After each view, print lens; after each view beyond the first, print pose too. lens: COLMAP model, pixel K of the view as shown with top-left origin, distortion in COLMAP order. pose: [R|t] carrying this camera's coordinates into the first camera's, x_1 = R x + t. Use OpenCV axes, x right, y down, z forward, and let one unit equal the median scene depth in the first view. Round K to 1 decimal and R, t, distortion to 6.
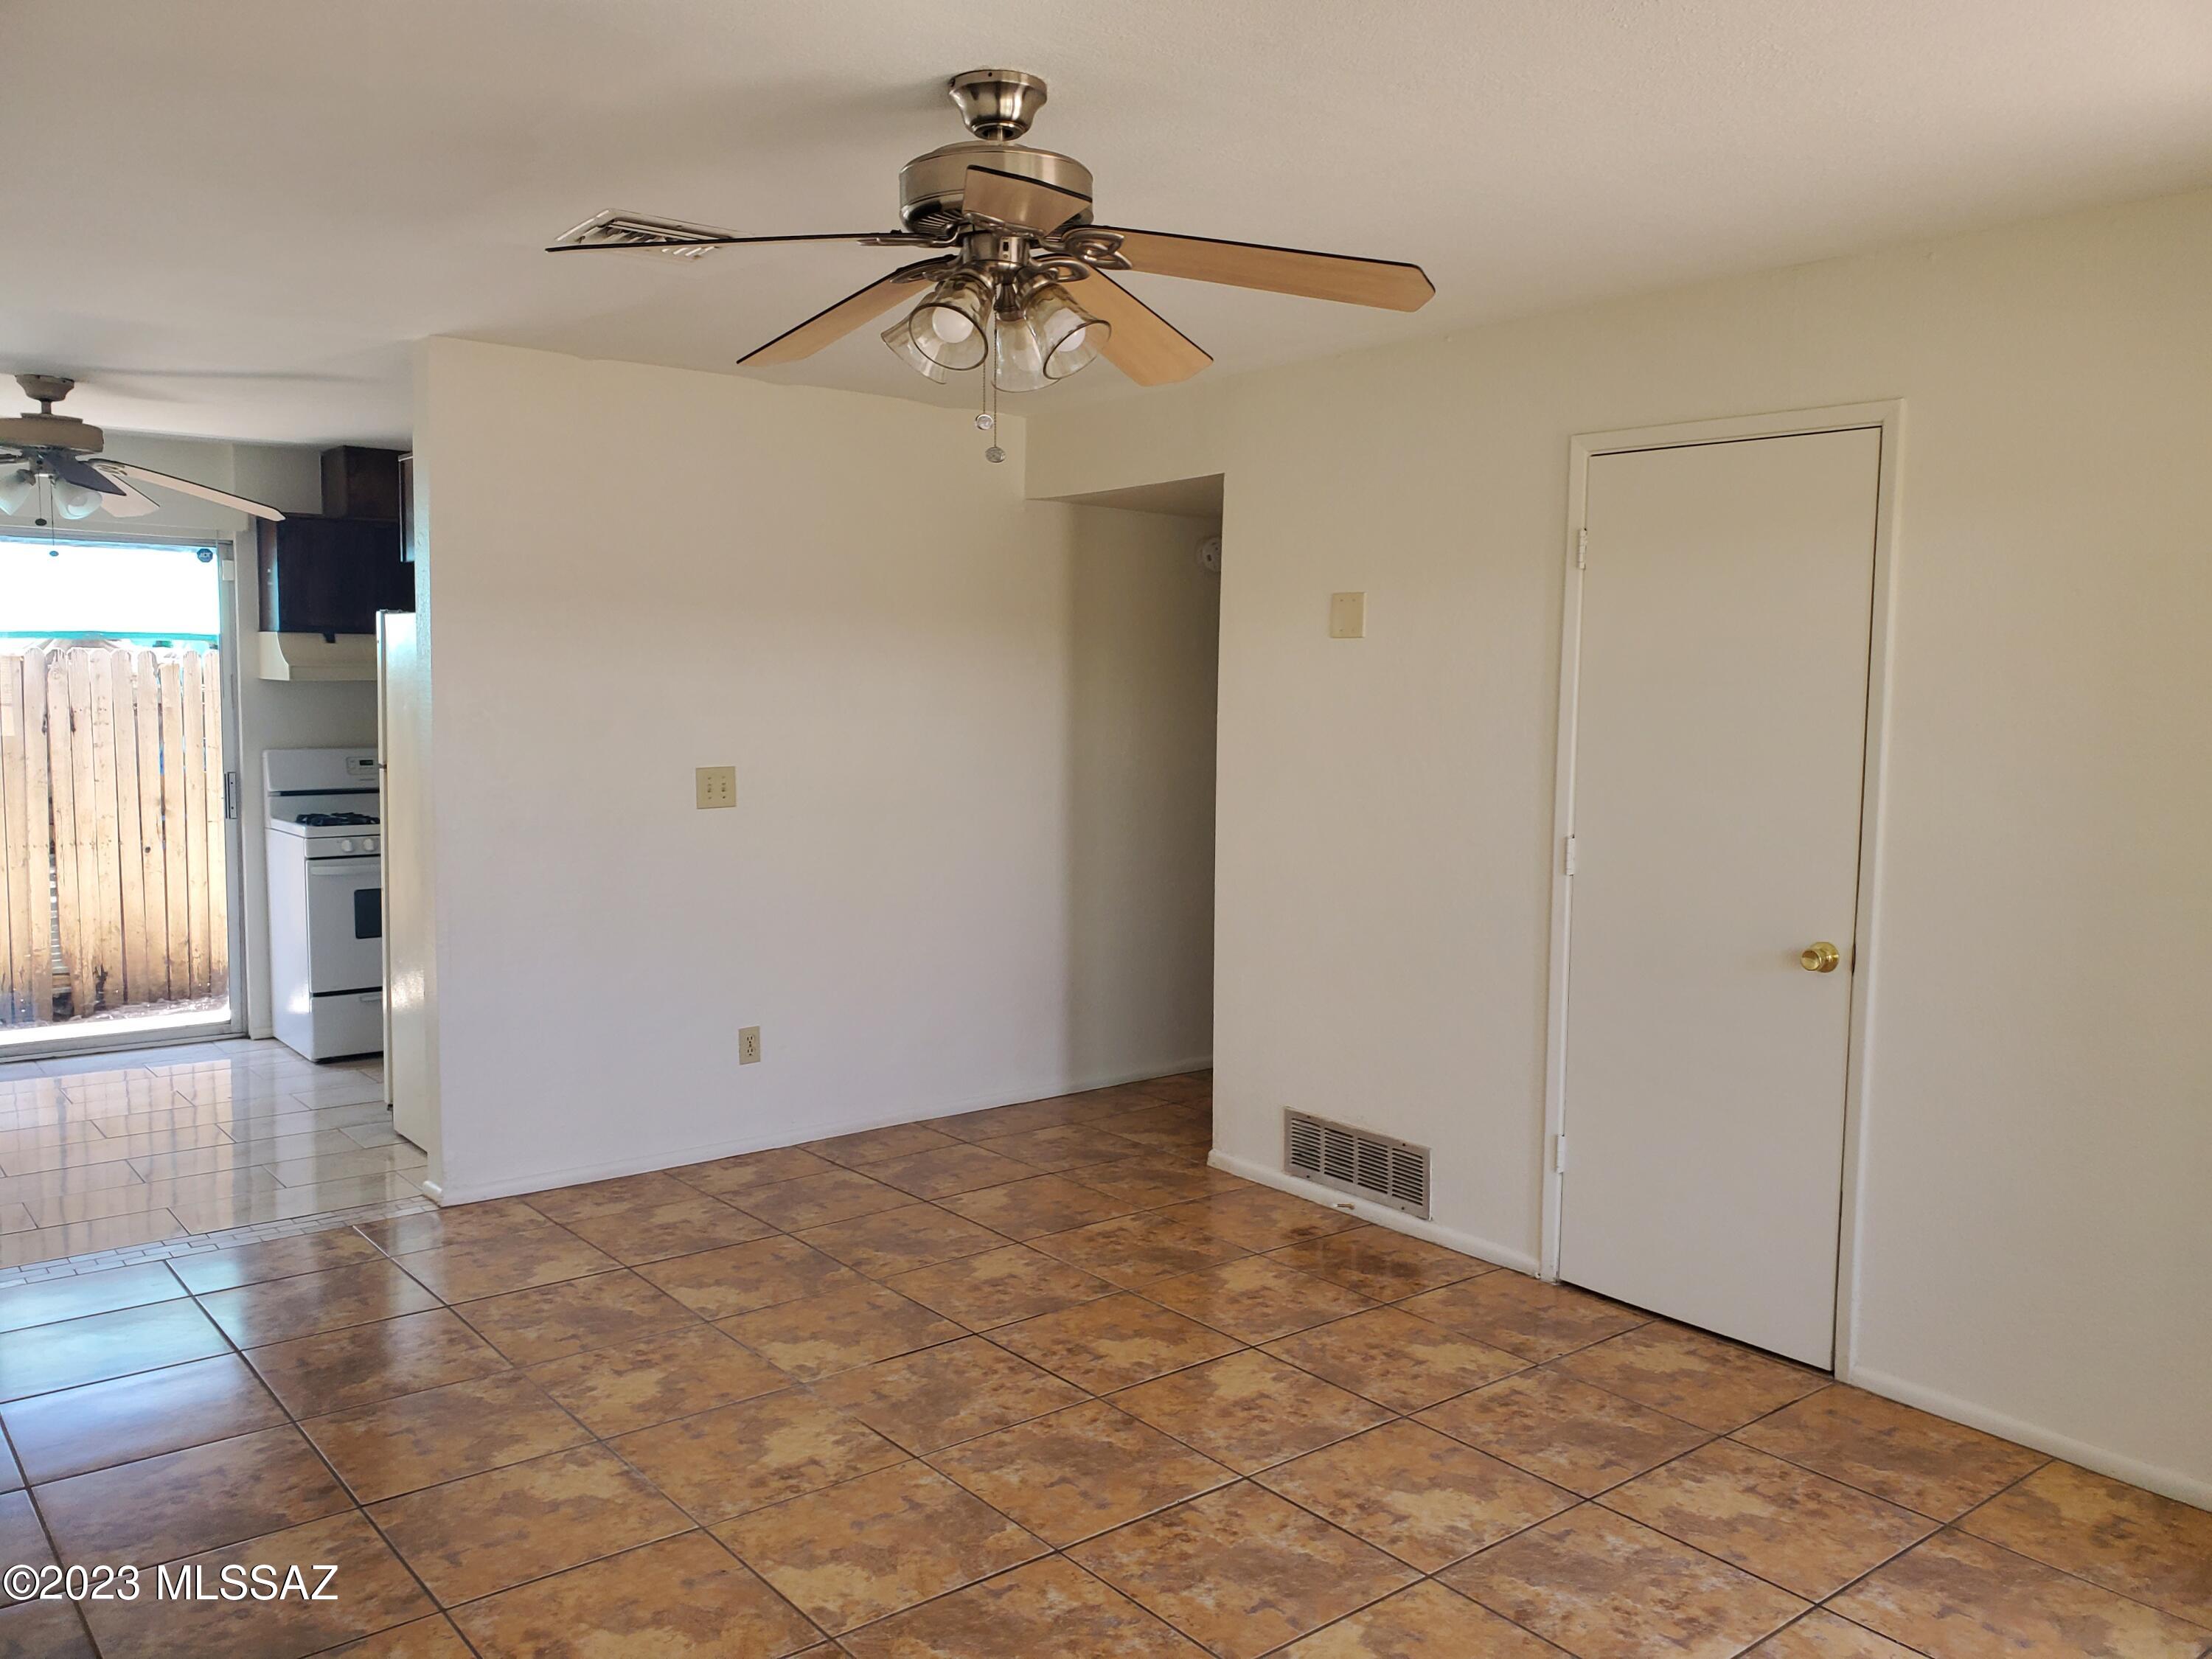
lens RADIAL K [[1753.8, 0, 1106.0], [0, 1753.8, 829.5], [0, 0, 1]] dist [0.029476, 0.010251]
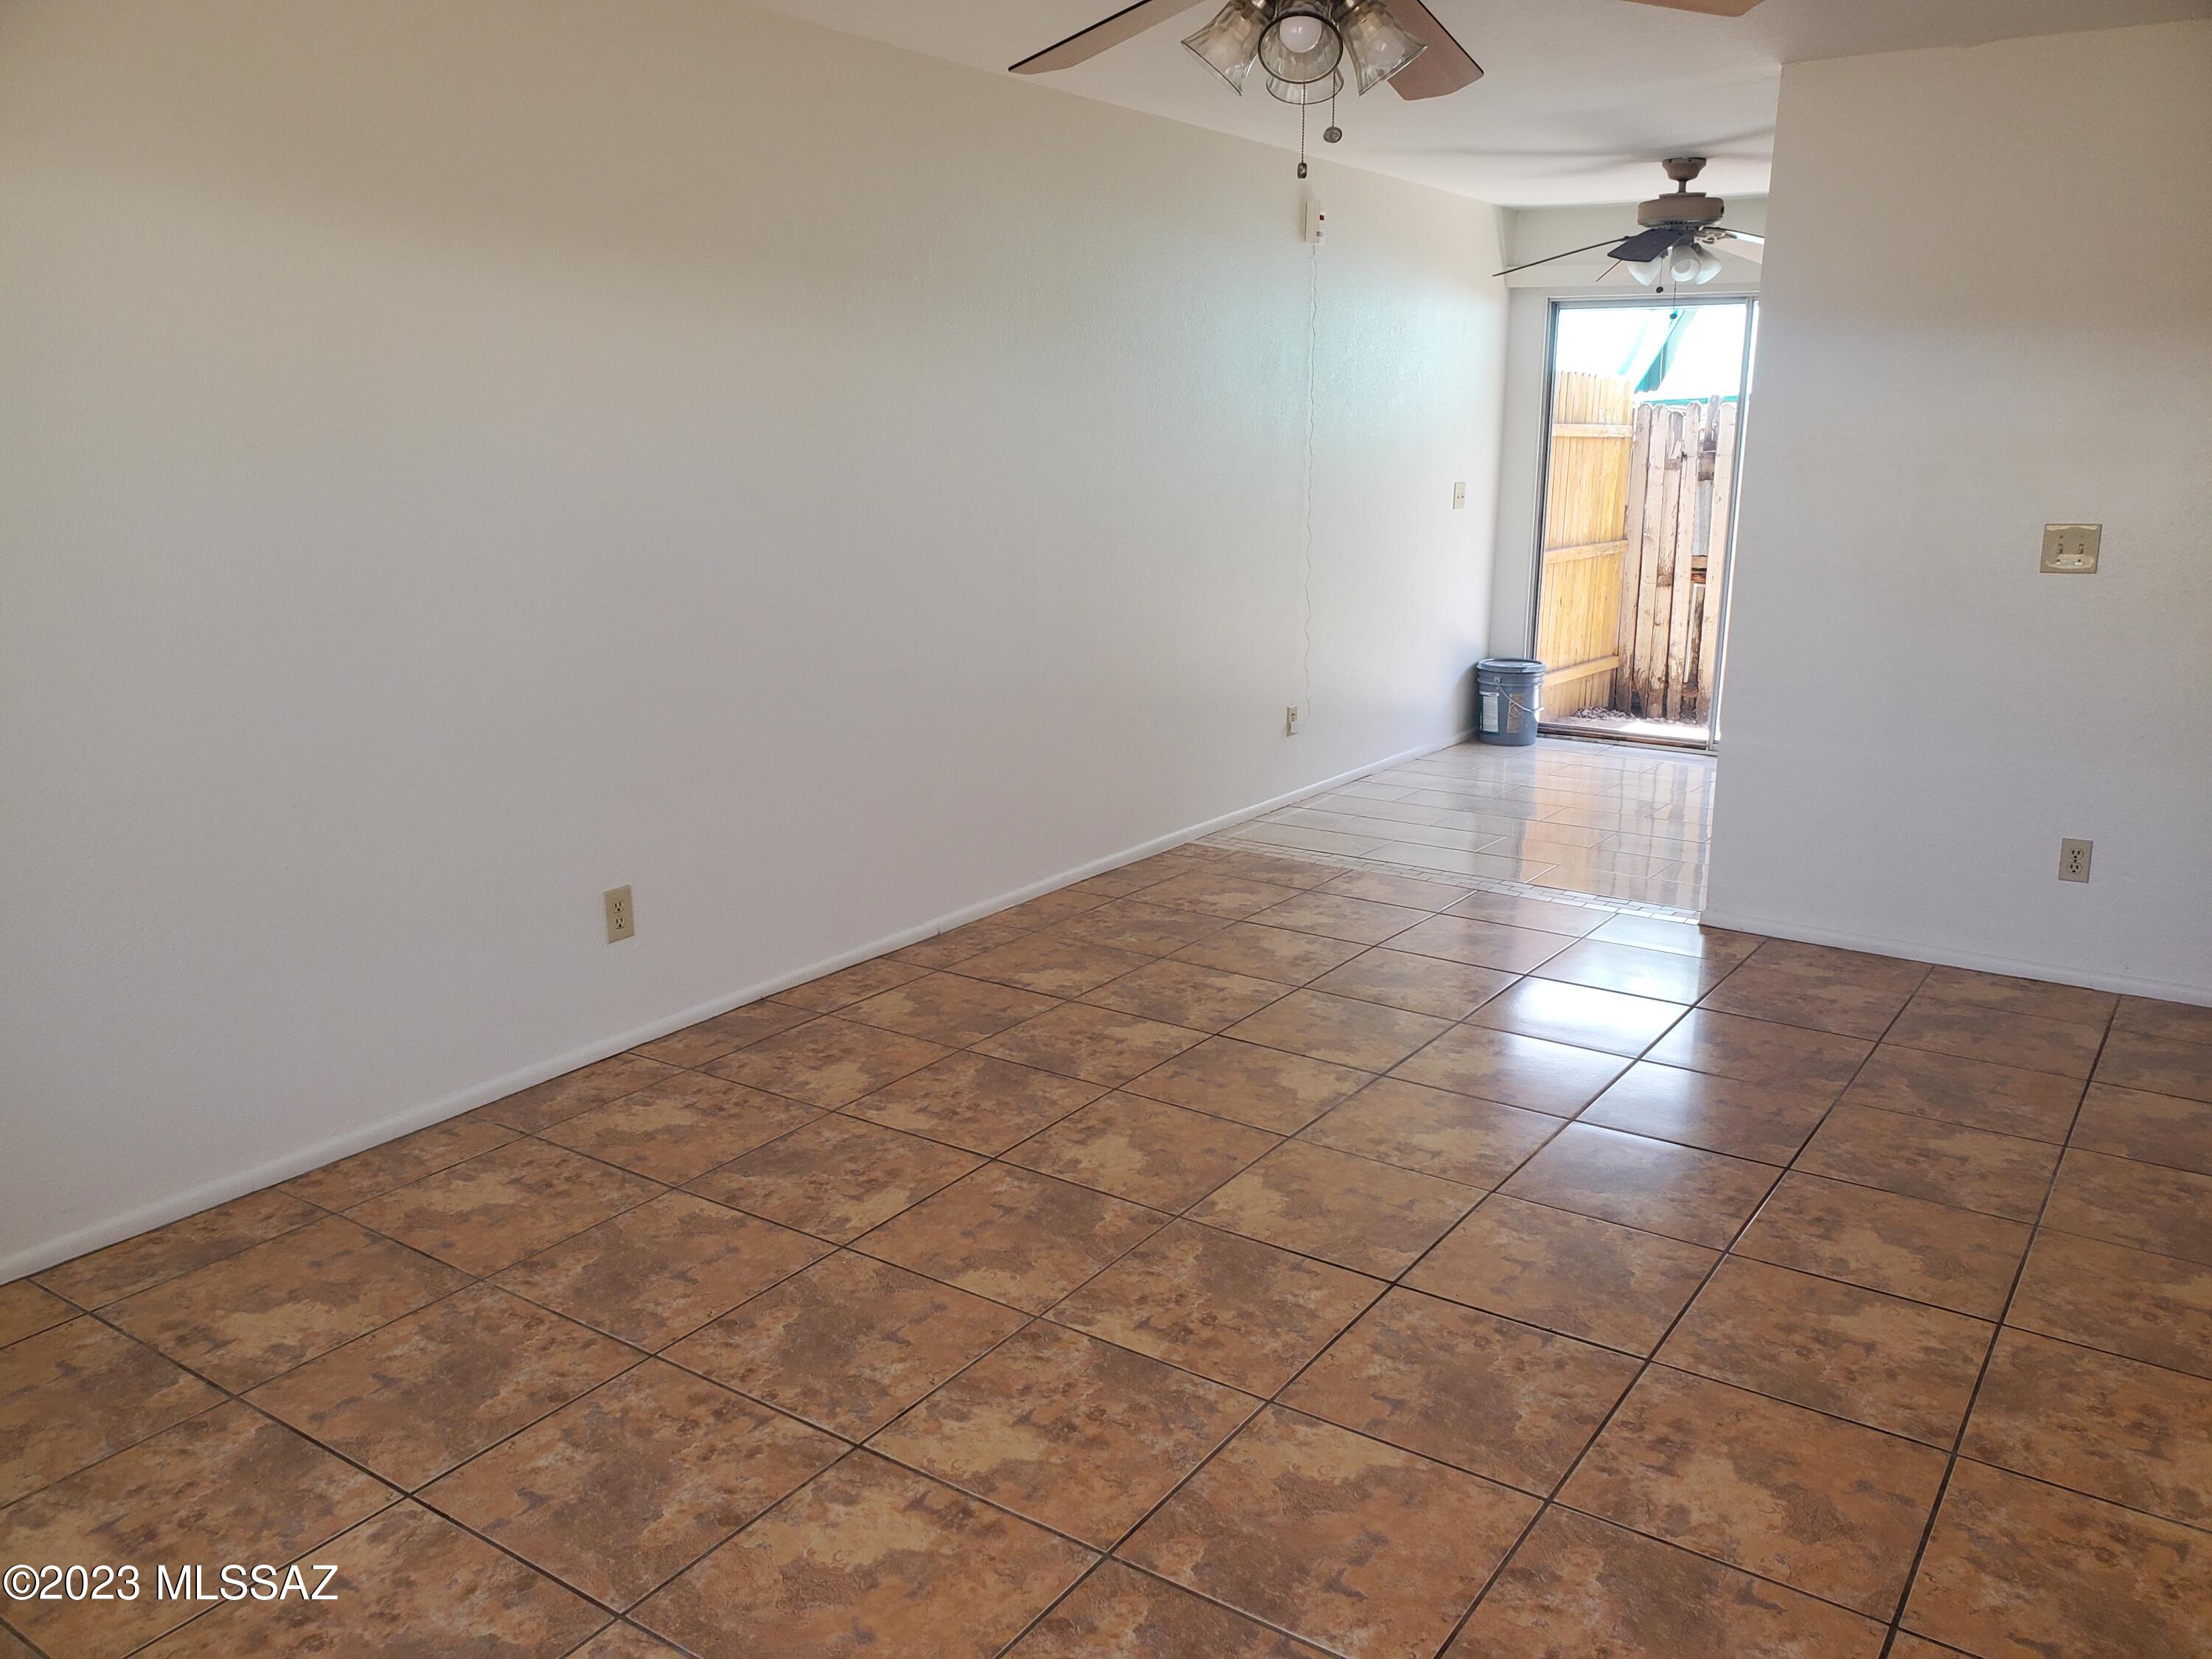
lens RADIAL K [[1721.4, 0, 1102.4], [0, 1721.4, 846.6], [0, 0, 1]] dist [0.068181, -0.084613]
pose [[0.286498, 0.220368, -0.932393, 0.361745], [-0.088512, 0.975114, 0.203268, -0.010791], [0.953983, 0.024292, 0.298874, 0.242647]]
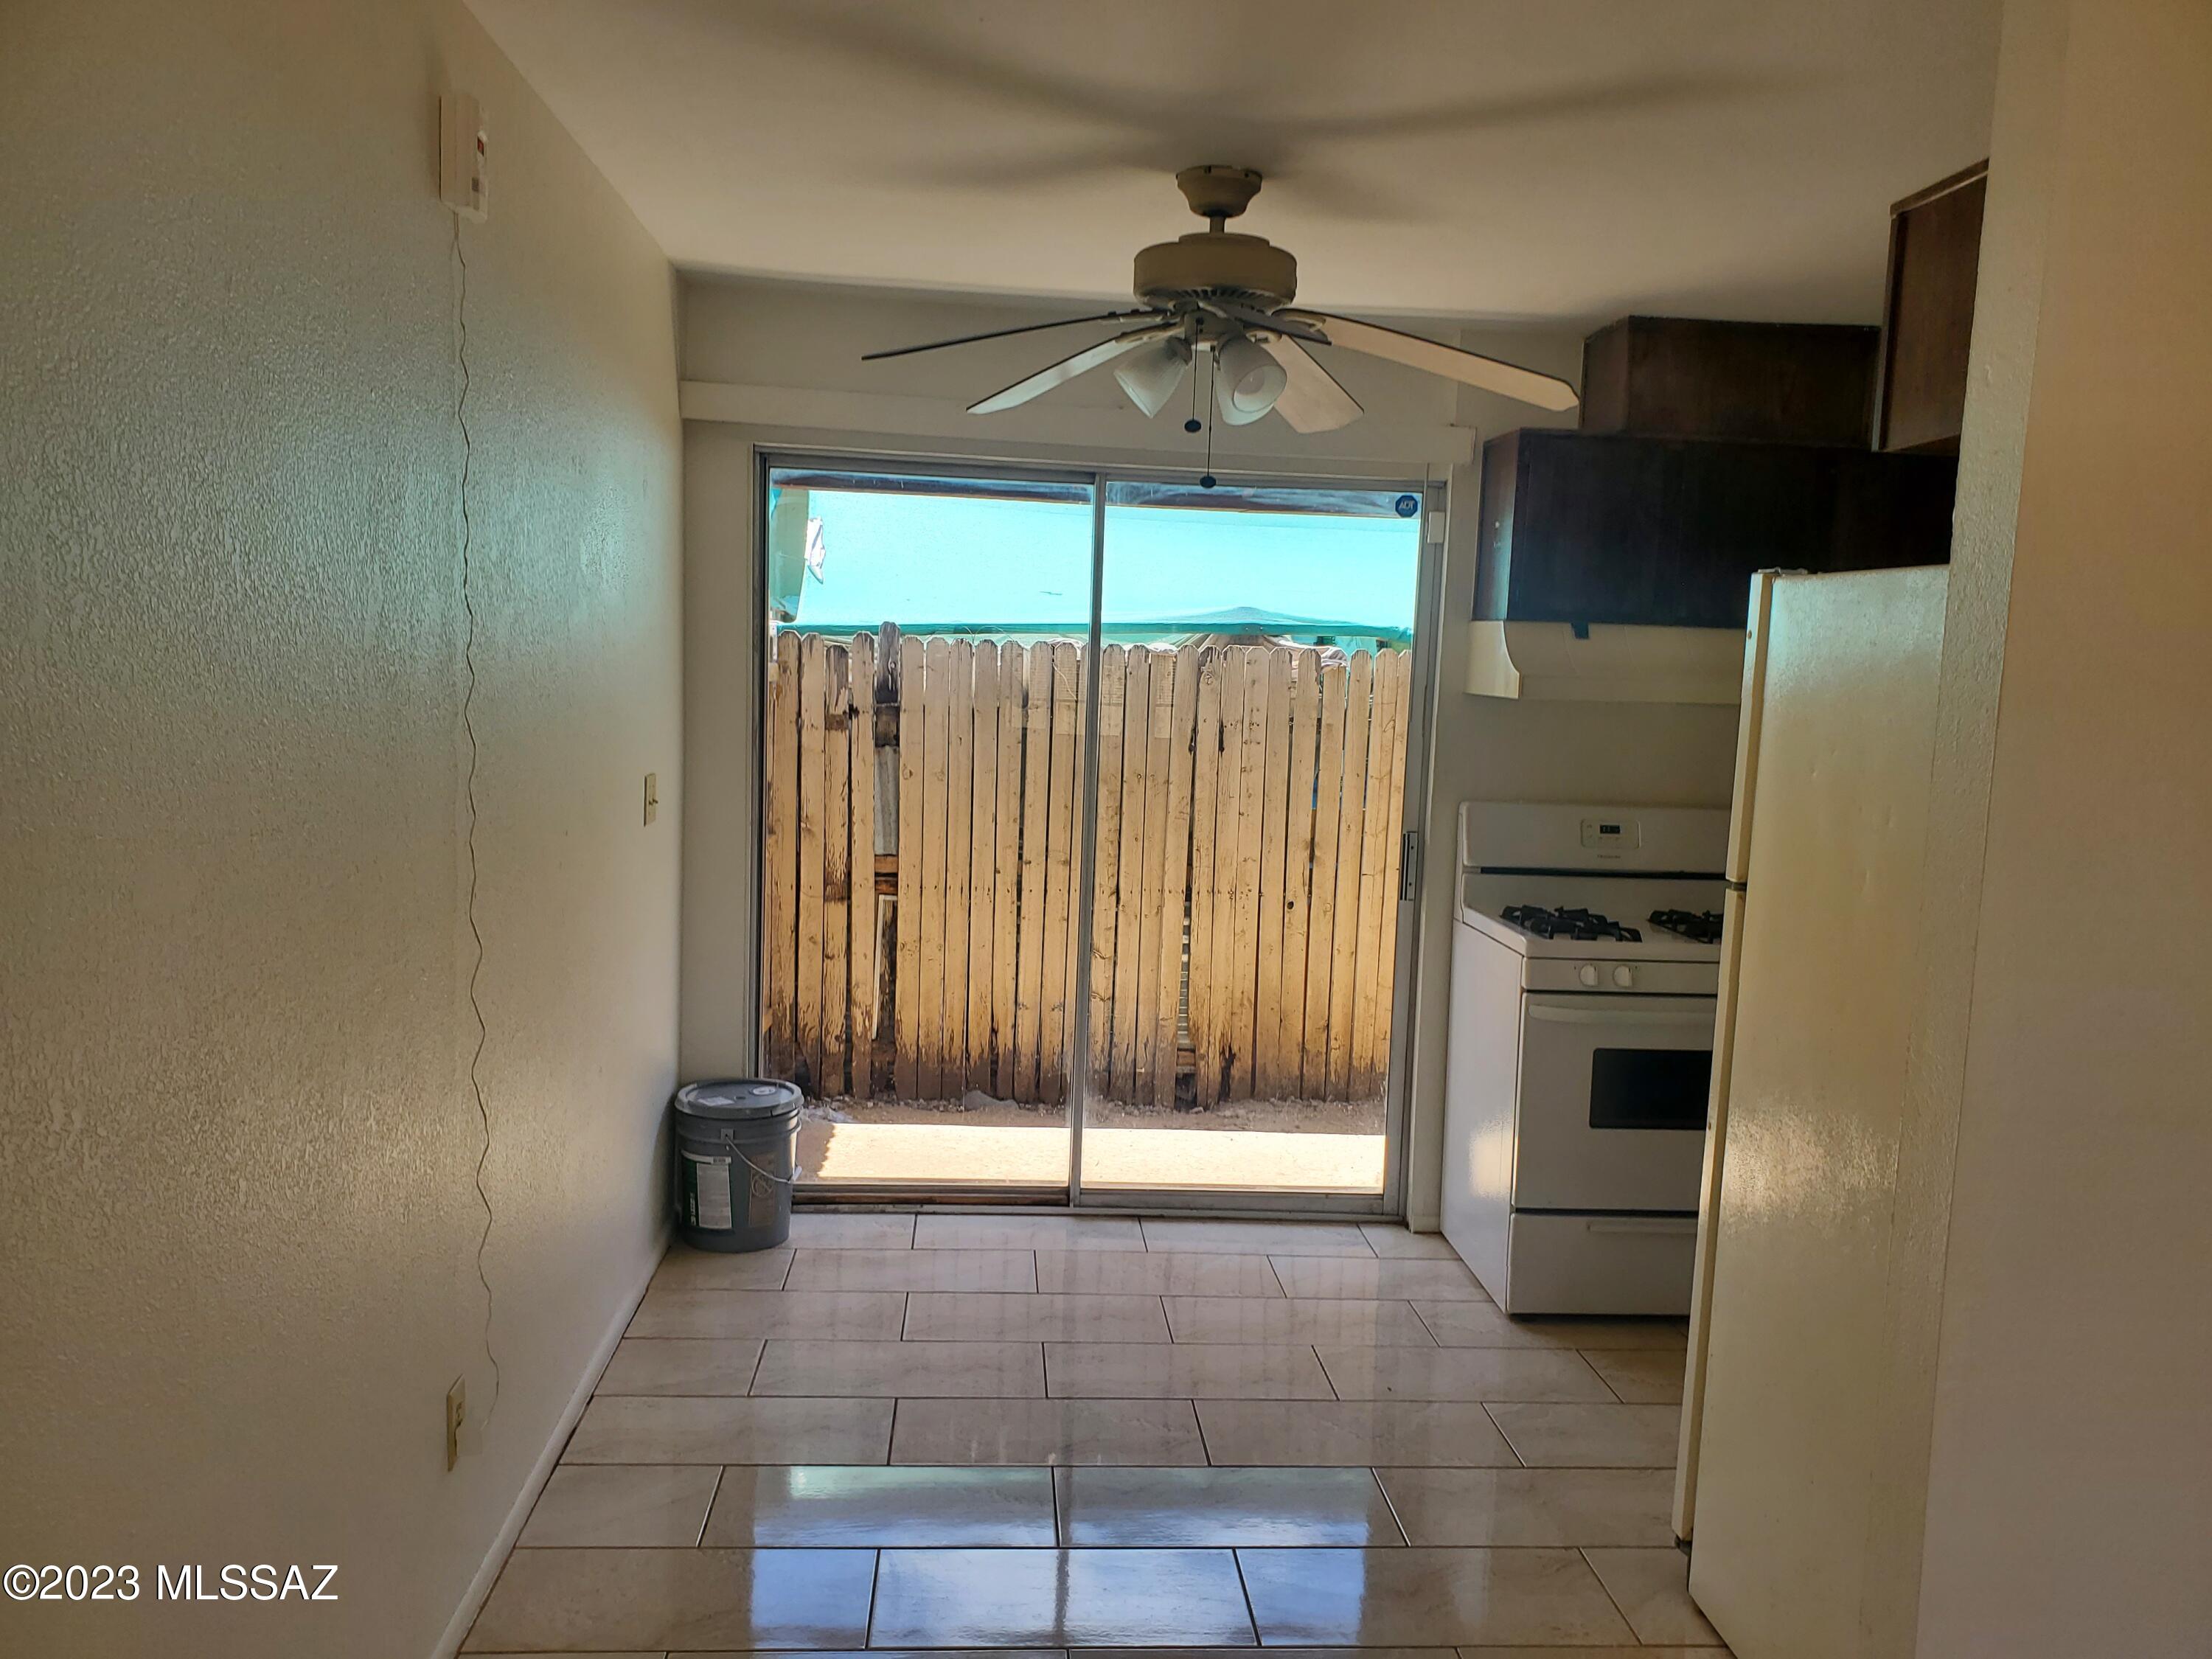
lens RADIAL K [[1721.4, 0, 1102.4], [0, 1721.4, 846.6], [0, 0, 1]] dist [0.068181, -0.084613]
pose [[0.824197, 0.077428, -0.560986, -0.231567], [-0.072473, 0.996885, 0.031115, -0.039663], [0.561647, 0.015011, 0.827241, 0.405200]]
